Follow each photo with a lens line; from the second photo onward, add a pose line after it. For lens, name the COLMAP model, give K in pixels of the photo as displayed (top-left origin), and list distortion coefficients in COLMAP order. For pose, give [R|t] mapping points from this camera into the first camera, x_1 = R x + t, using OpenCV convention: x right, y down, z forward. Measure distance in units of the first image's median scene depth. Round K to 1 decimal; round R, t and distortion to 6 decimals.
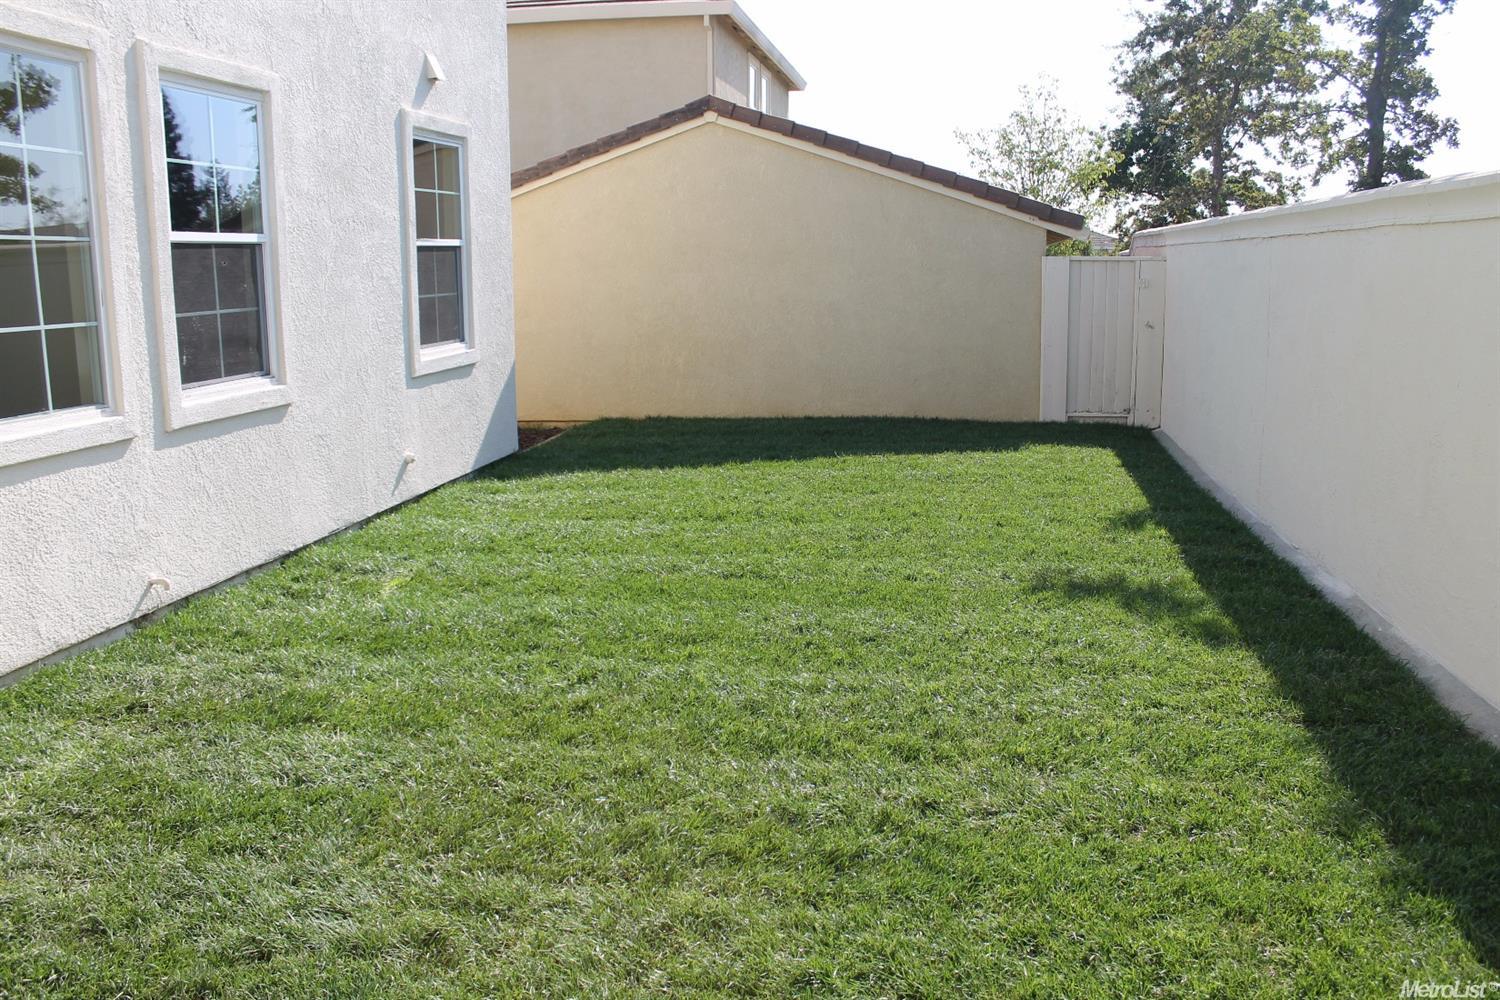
lens RADIAL K [[1272.8, 0, 745.4], [0, 1272.8, 497.9], [0, 0, 1]] dist [-0.155402, 0.132924]
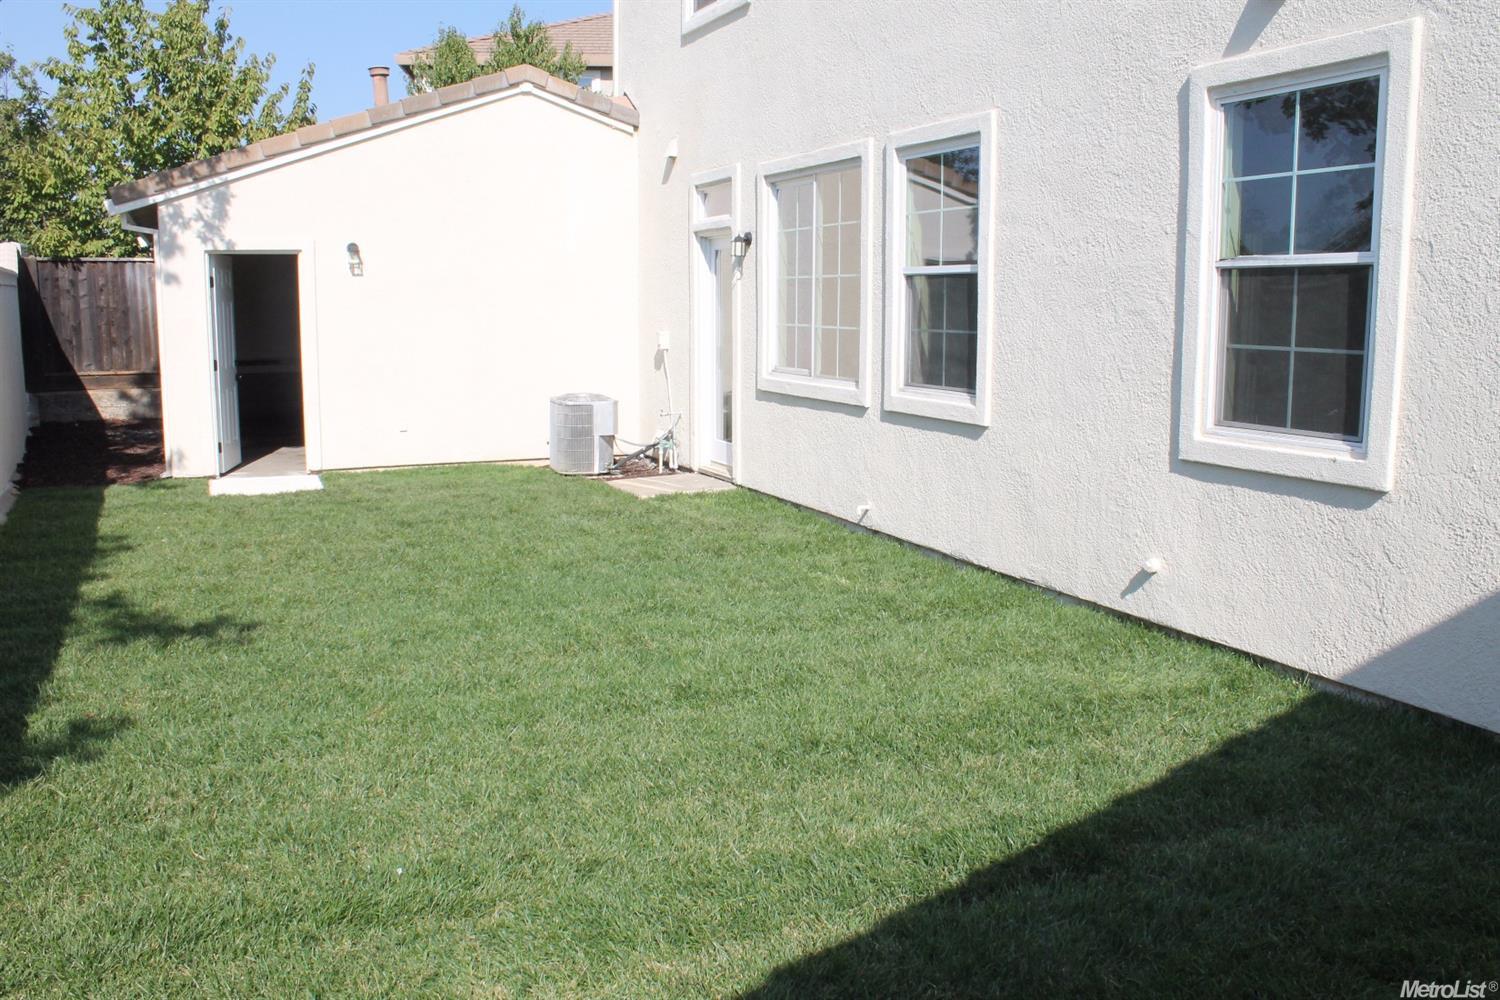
lens RADIAL K [[1272.8, 0, 743.9], [0, 1272.8, 499.9], [0, 0, 1]] dist [-0.155402, 0.132924]
pose [[-0.827635, 0.117251, -0.548883, 0.353709], [-0.075437, 0.945825, 0.315792, -0.308908], [0.556174, 0.302767, -0.773953, 1.589071]]
